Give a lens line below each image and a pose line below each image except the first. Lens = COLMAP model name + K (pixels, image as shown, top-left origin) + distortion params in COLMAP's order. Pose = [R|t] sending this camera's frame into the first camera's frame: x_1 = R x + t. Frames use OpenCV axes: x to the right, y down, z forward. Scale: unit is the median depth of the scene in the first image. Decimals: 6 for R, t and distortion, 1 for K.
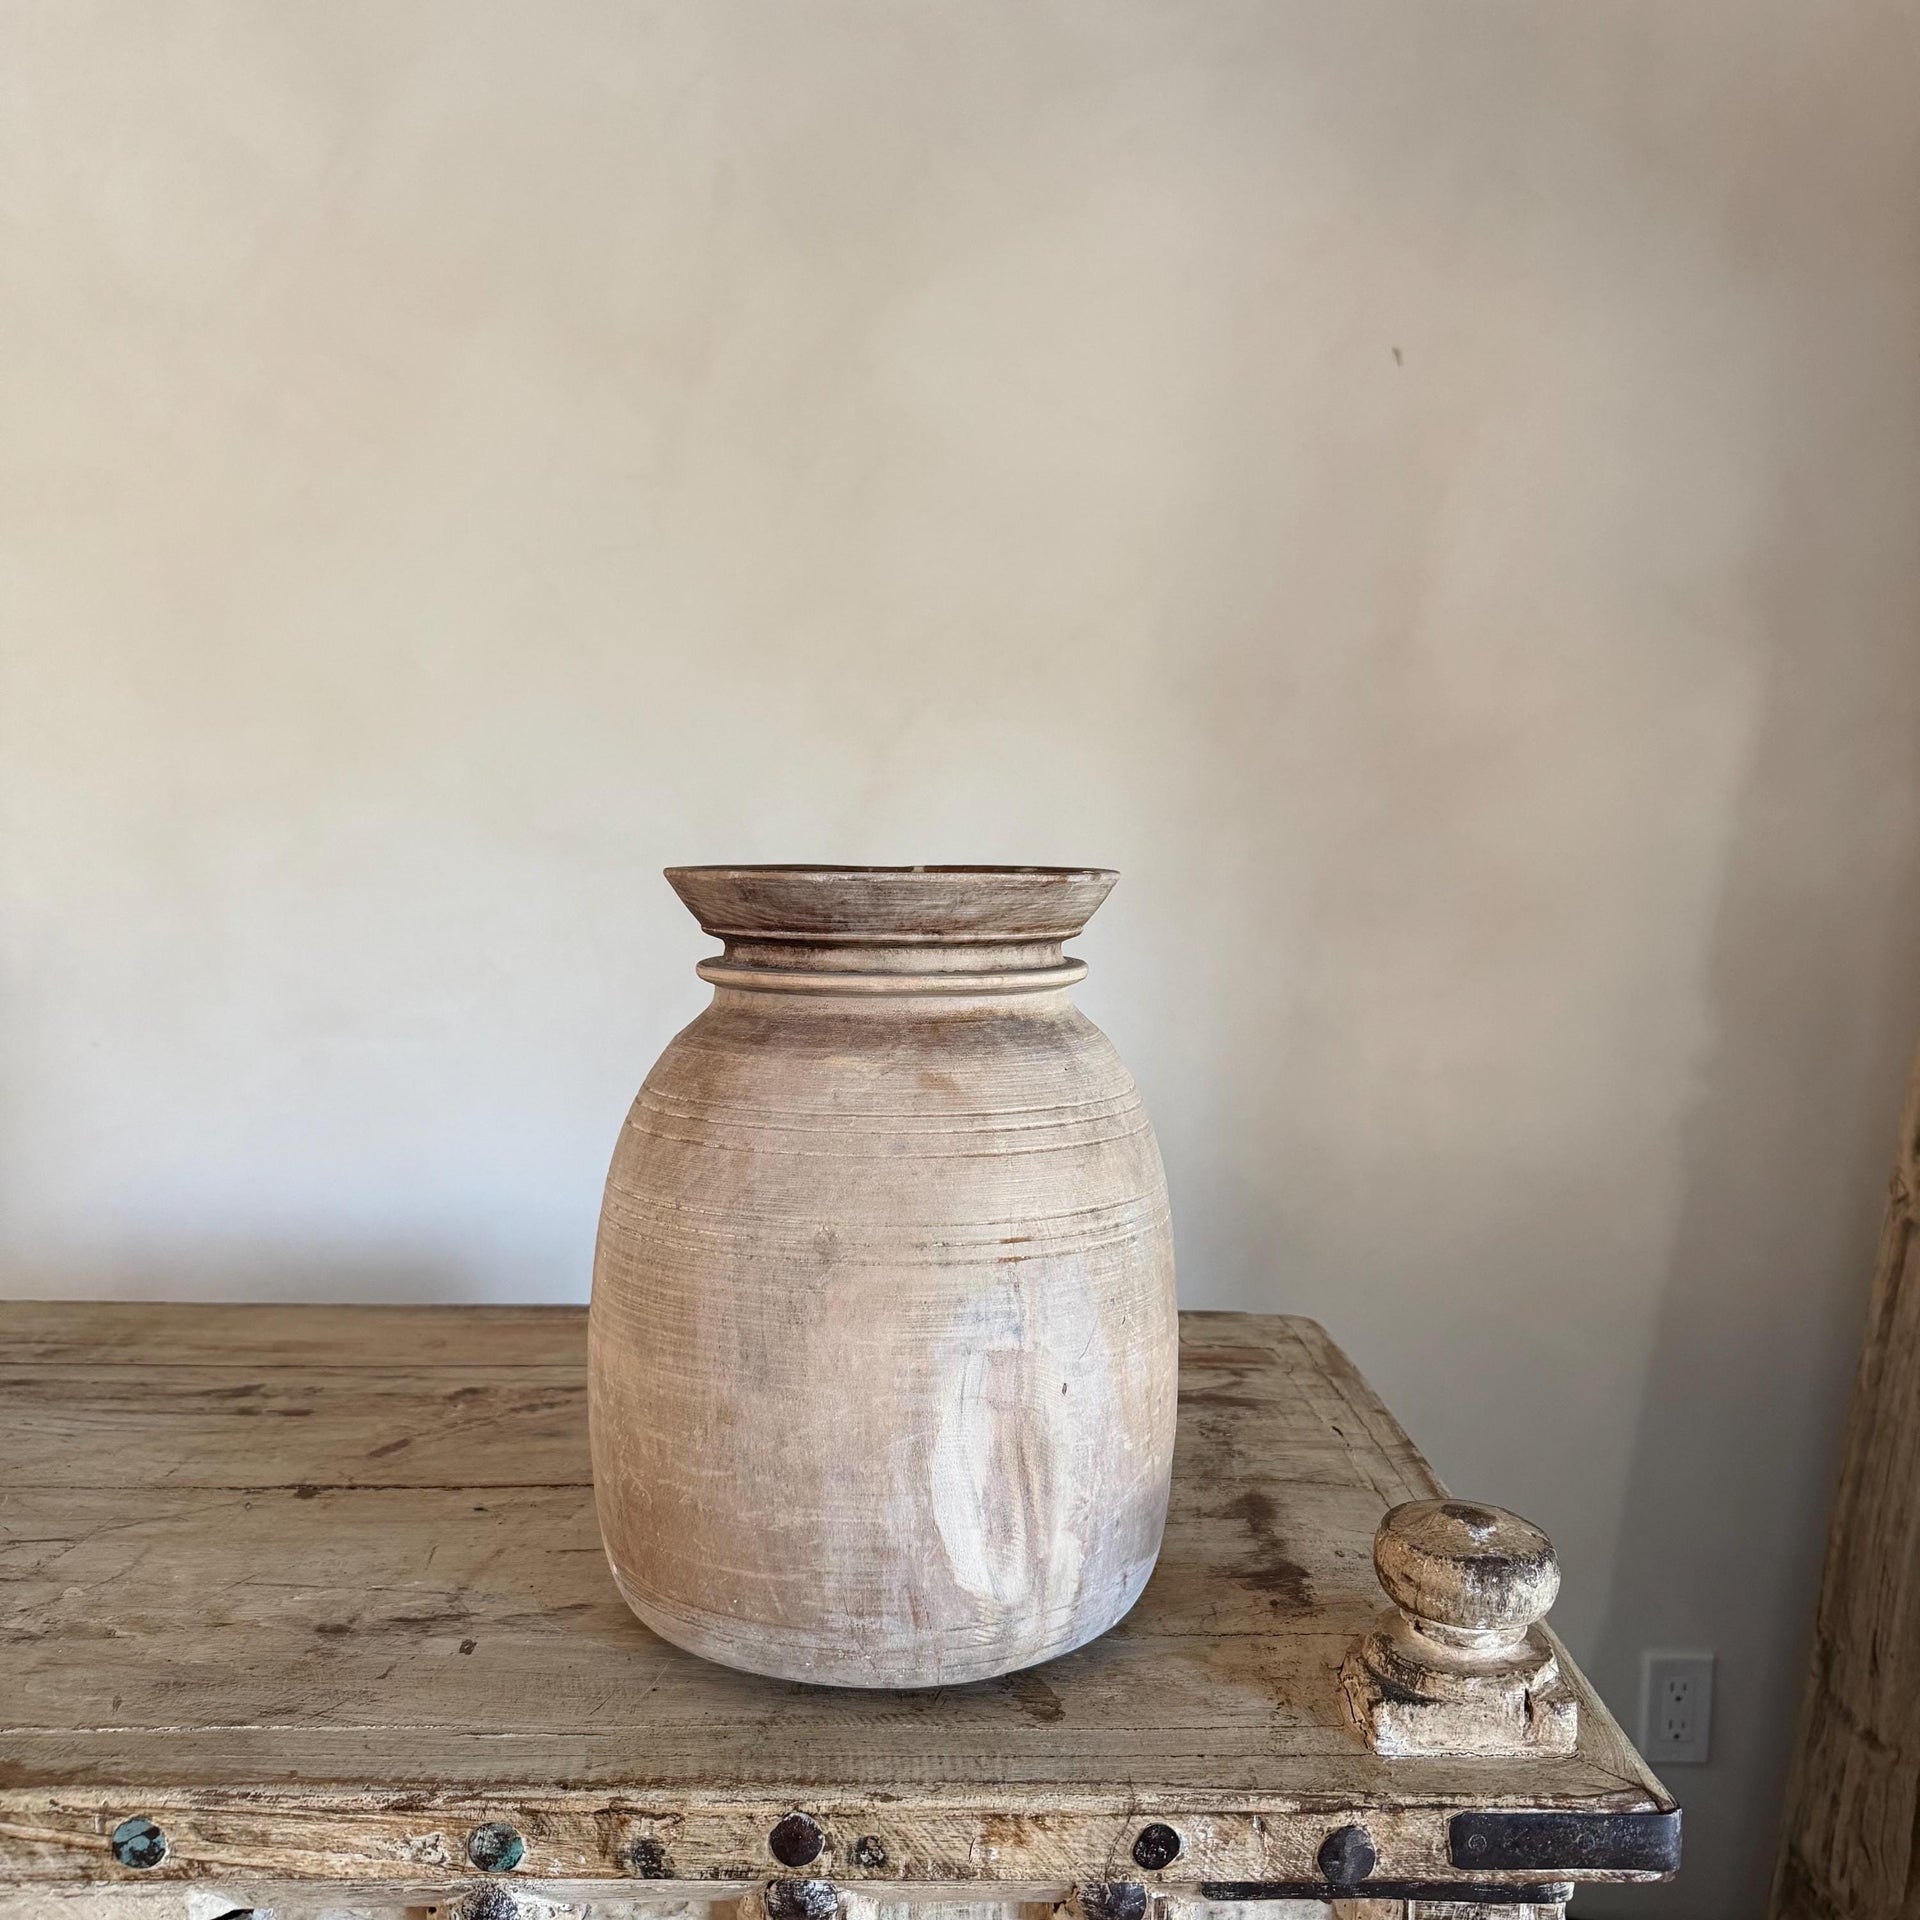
lens RADIAL K [[1874.5, 0, 949.3], [0, 1874.5, 952.1], [0, 0, 1]] dist [-0.010165, 0.000000]
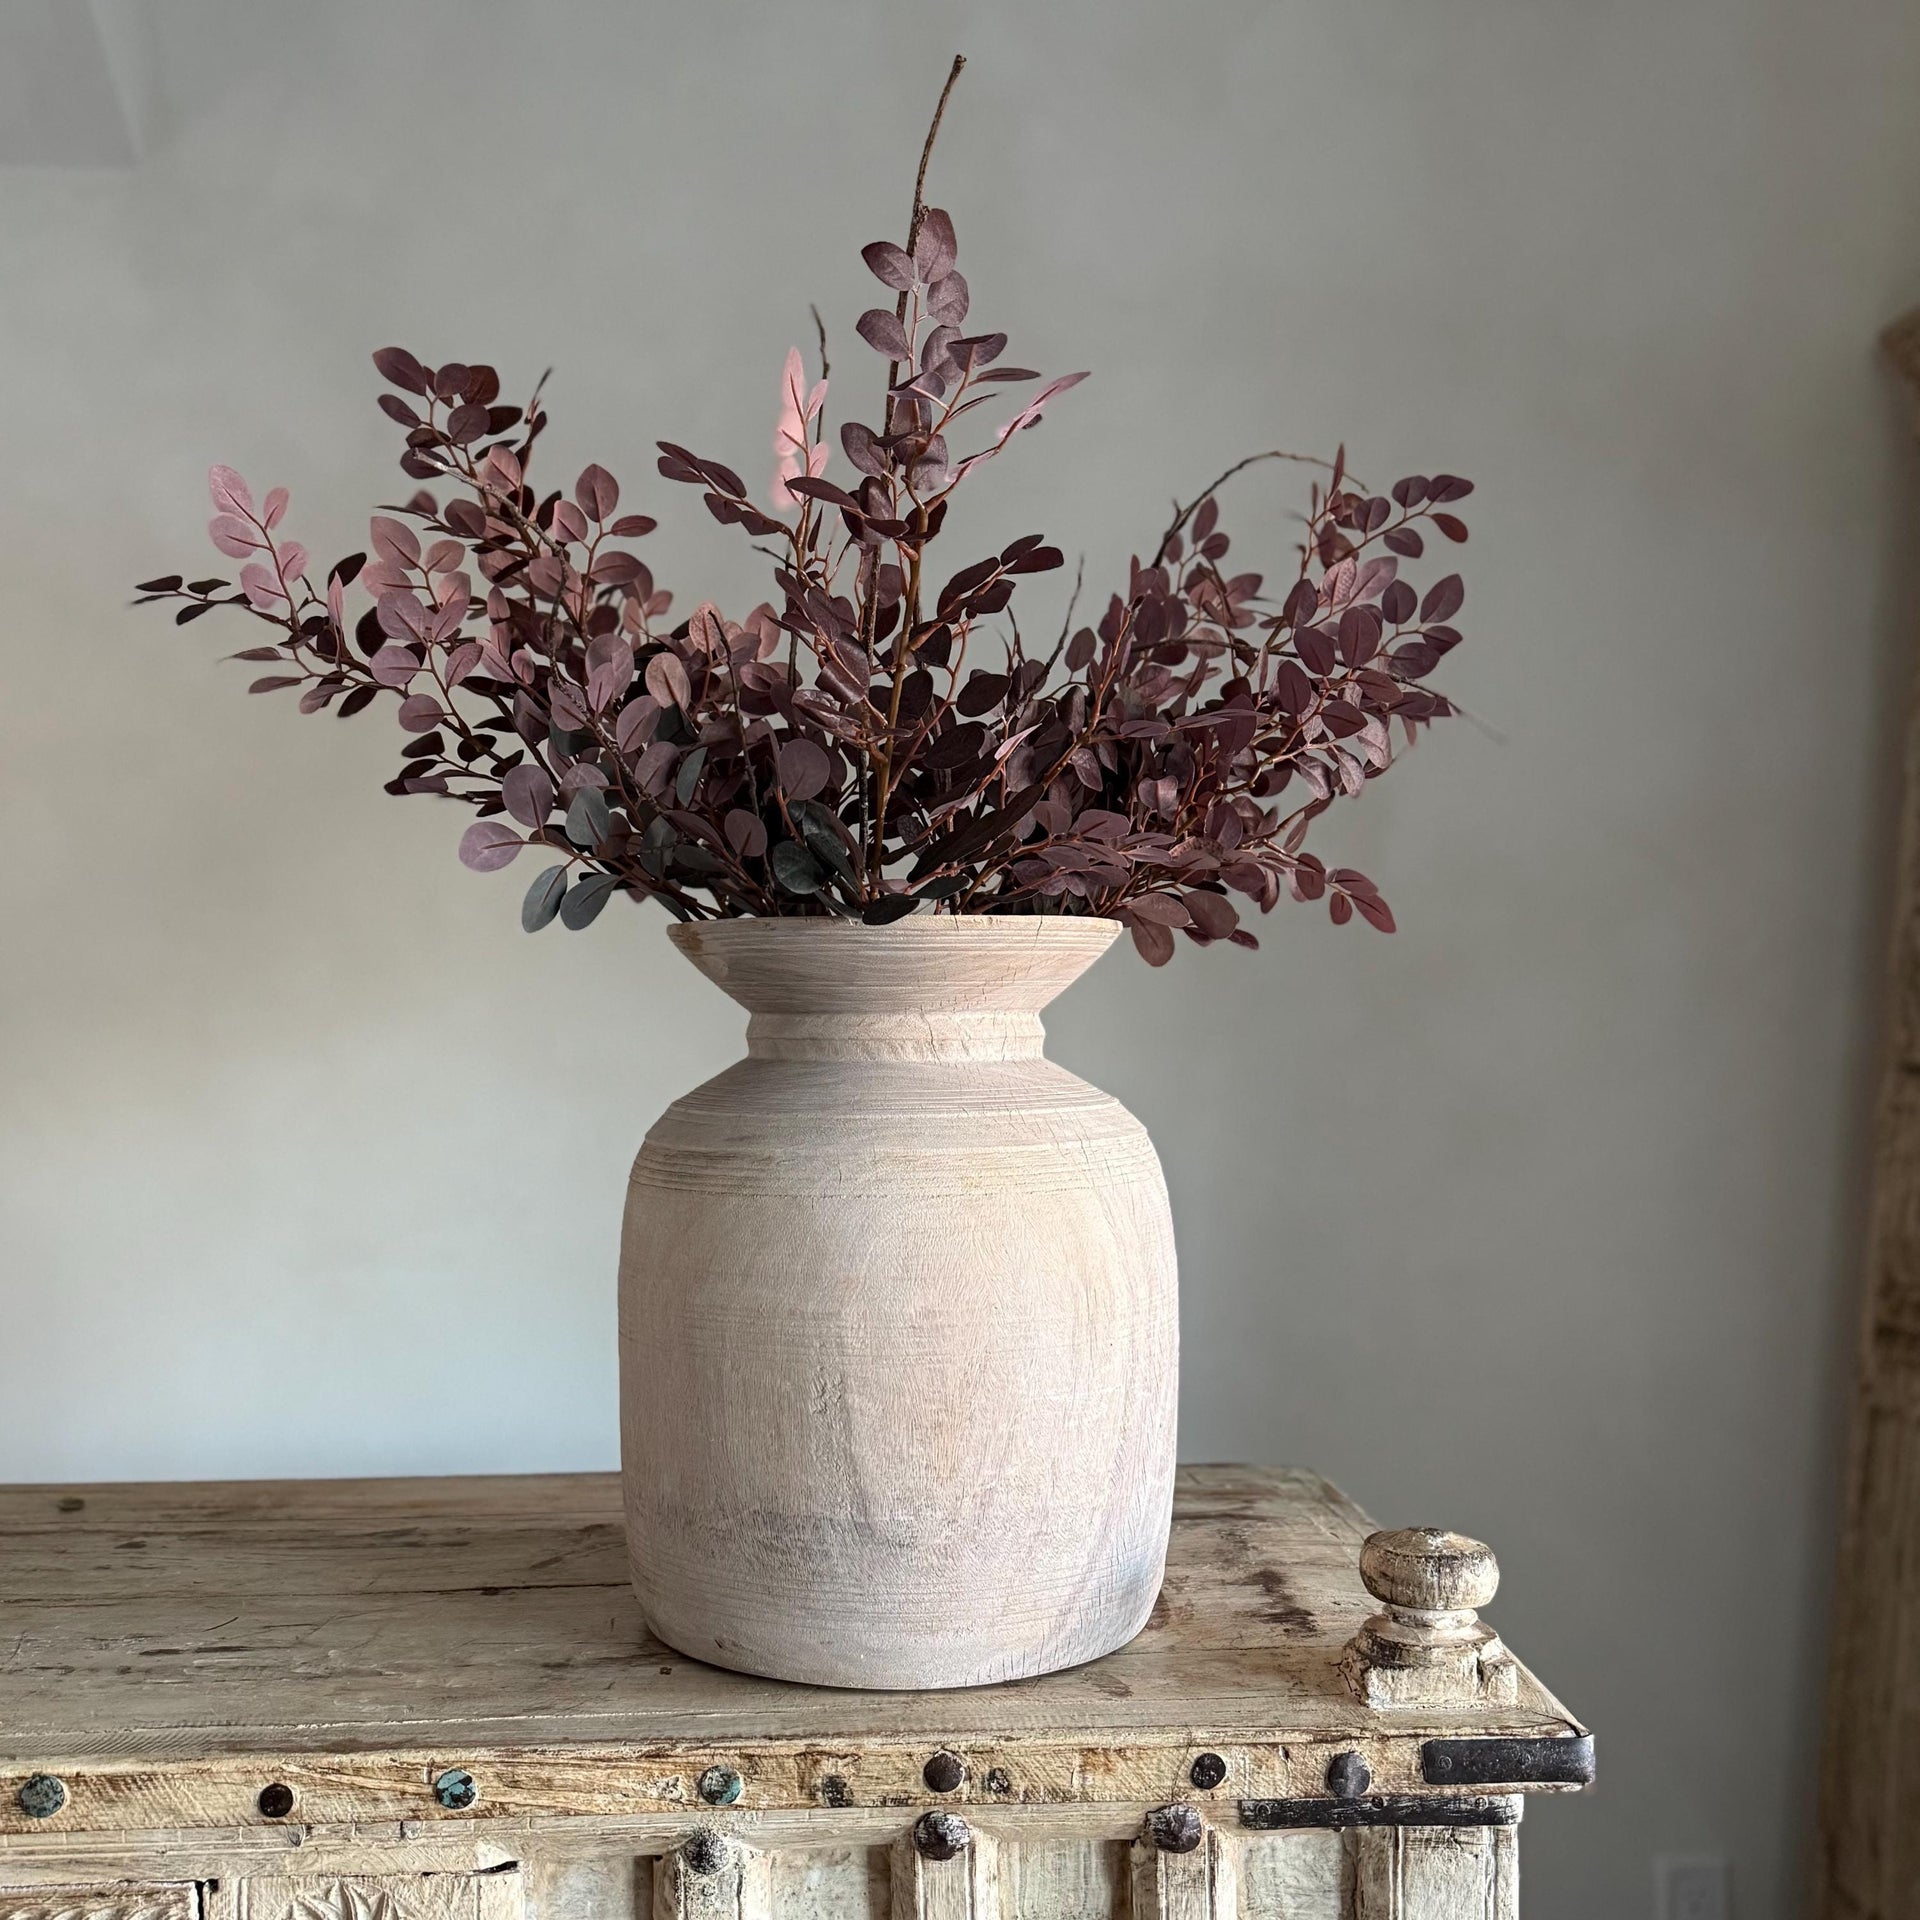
lens RADIAL K [[2154.5, 0, 958.6], [0, 2154.5, 937.1], [0, 0, 1]] dist [0.023020, 0.000000]
pose [[0.999072, -0.019536, 0.038386, -0.115716], [0.024373, 0.991232, -0.129863, 0.077320], [-0.035512, 0.130679, 0.990789, -0.608944]]
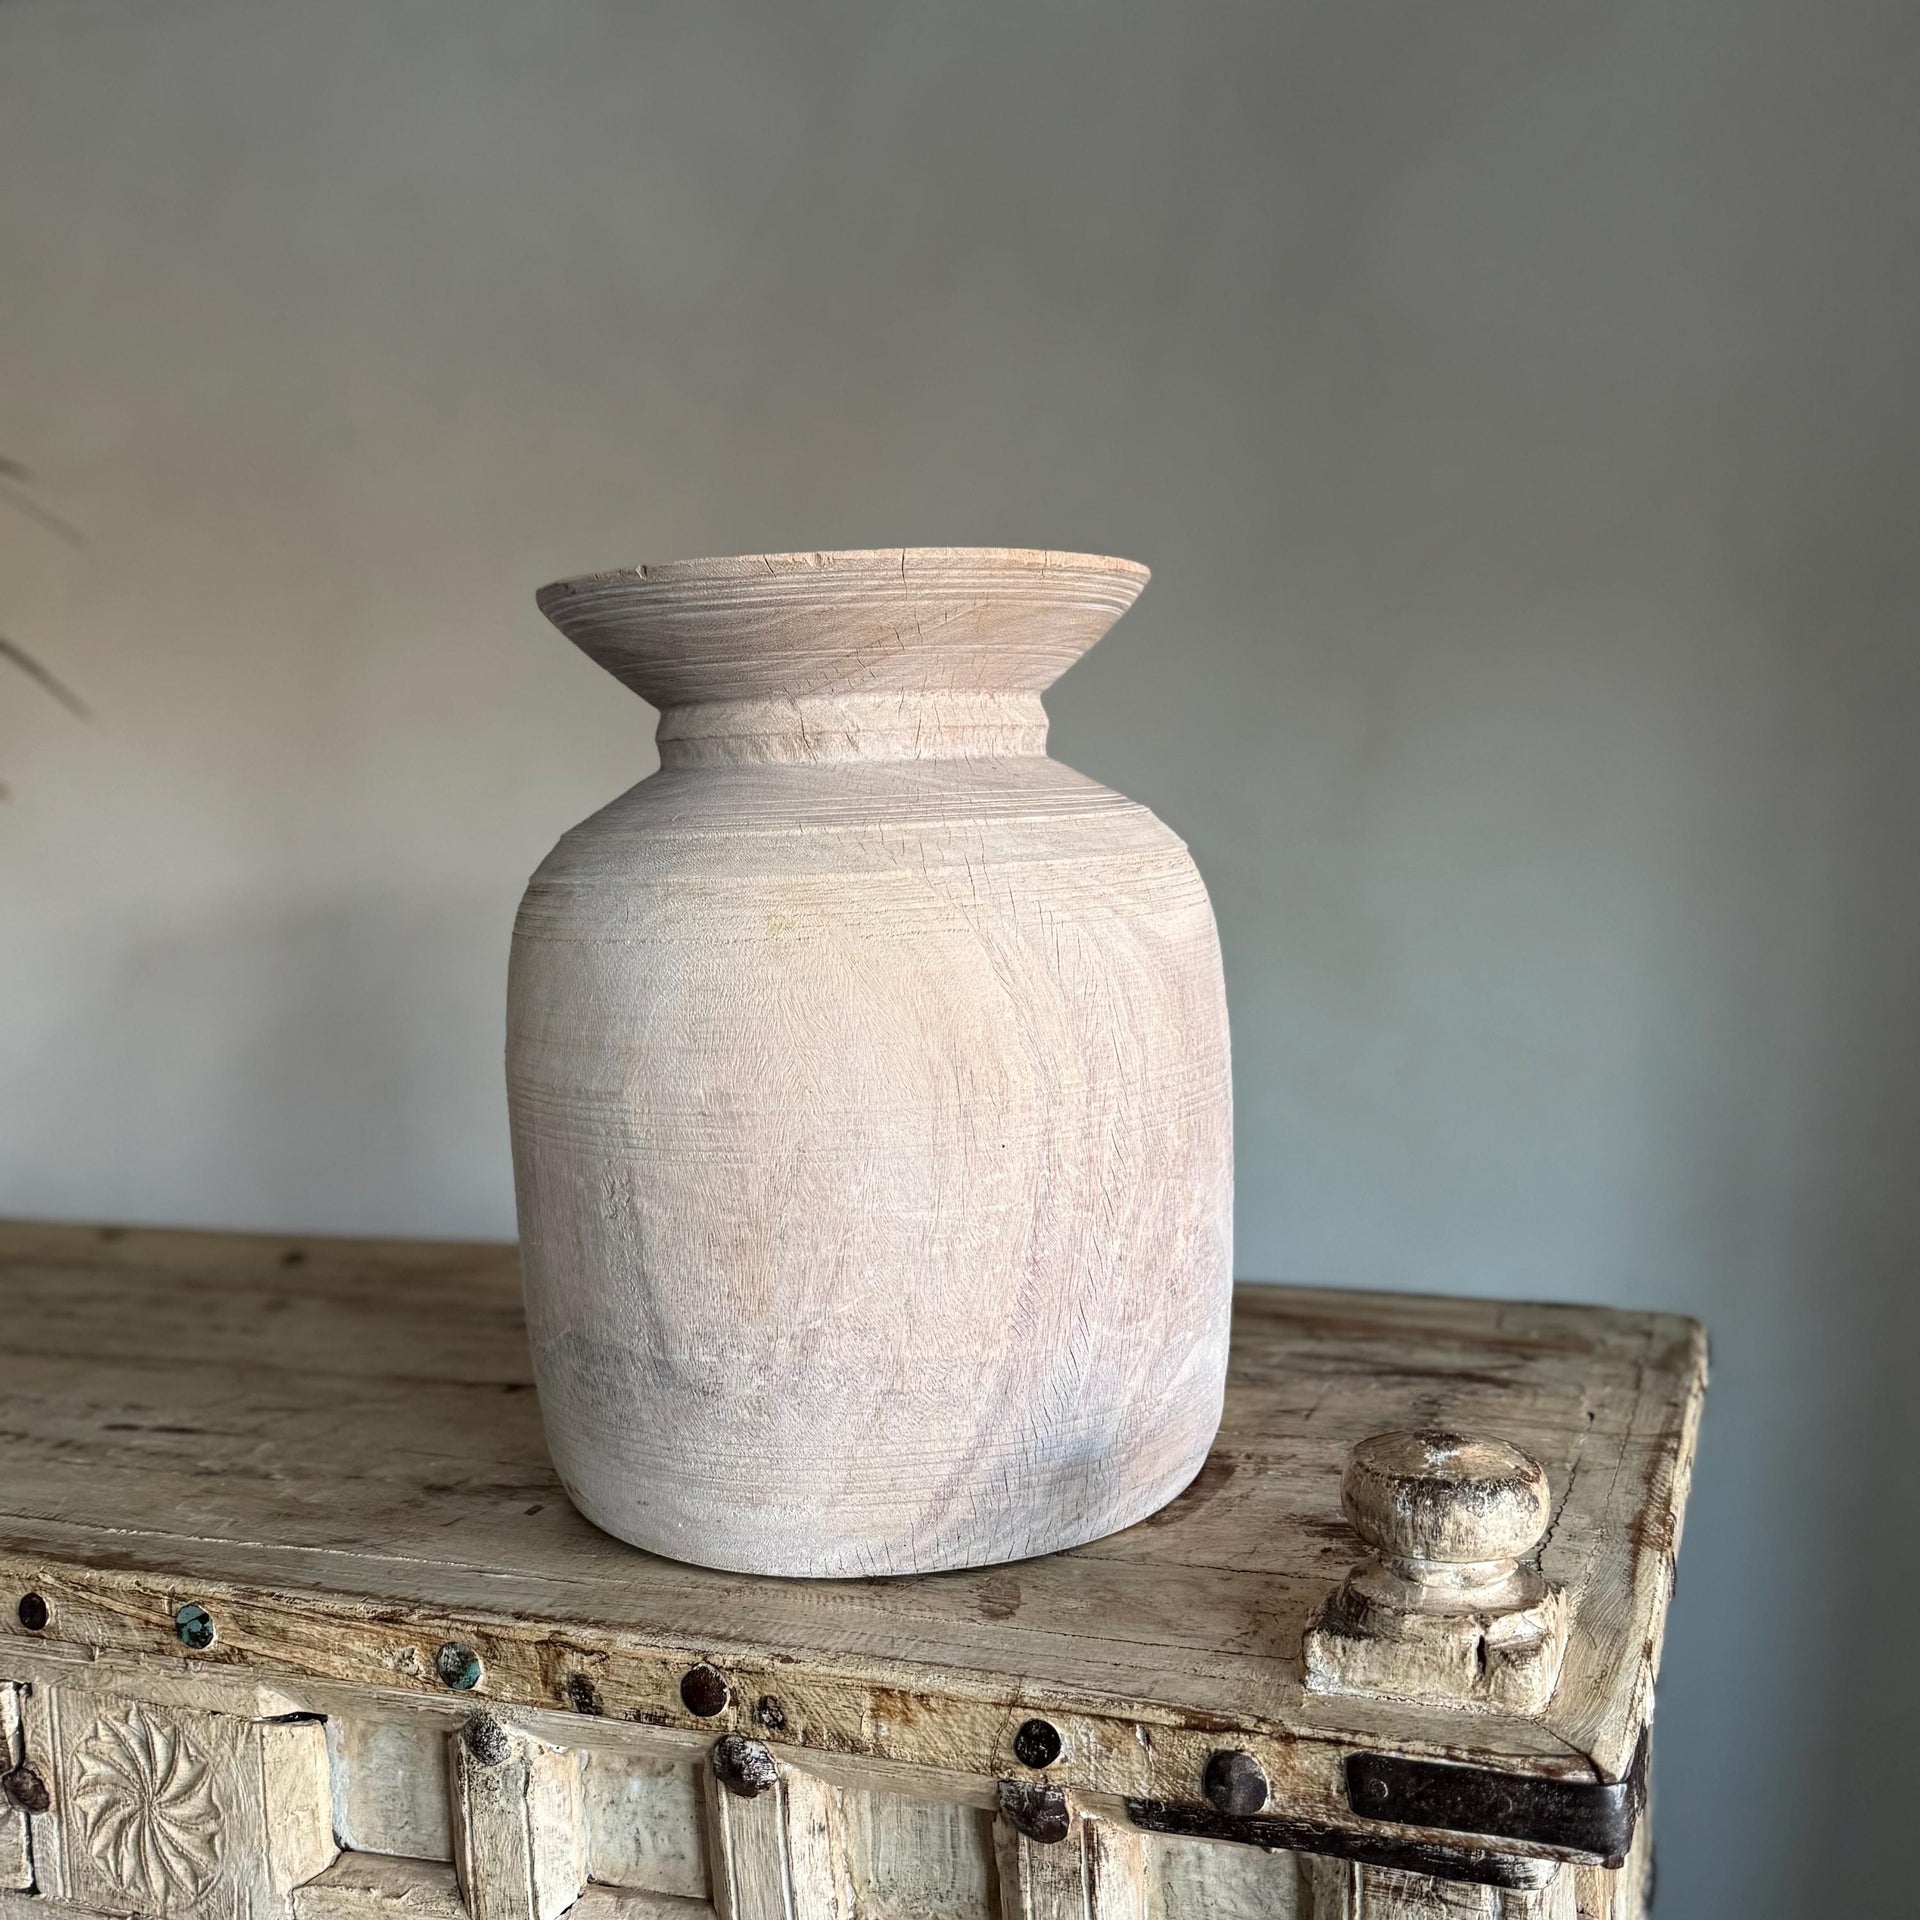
lens RADIAL K [[2154.5, 0, 922.5], [0, 2154.5, 945.5], [0, 0, 1]] dist [0.023020, 0.000000]
pose [[0.913589, -0.024311, -0.405911, 0.504601], [0.014711, 0.999534, -0.026753, 0.096086], [0.406372, 0.018470, 0.913521, -0.042031]]
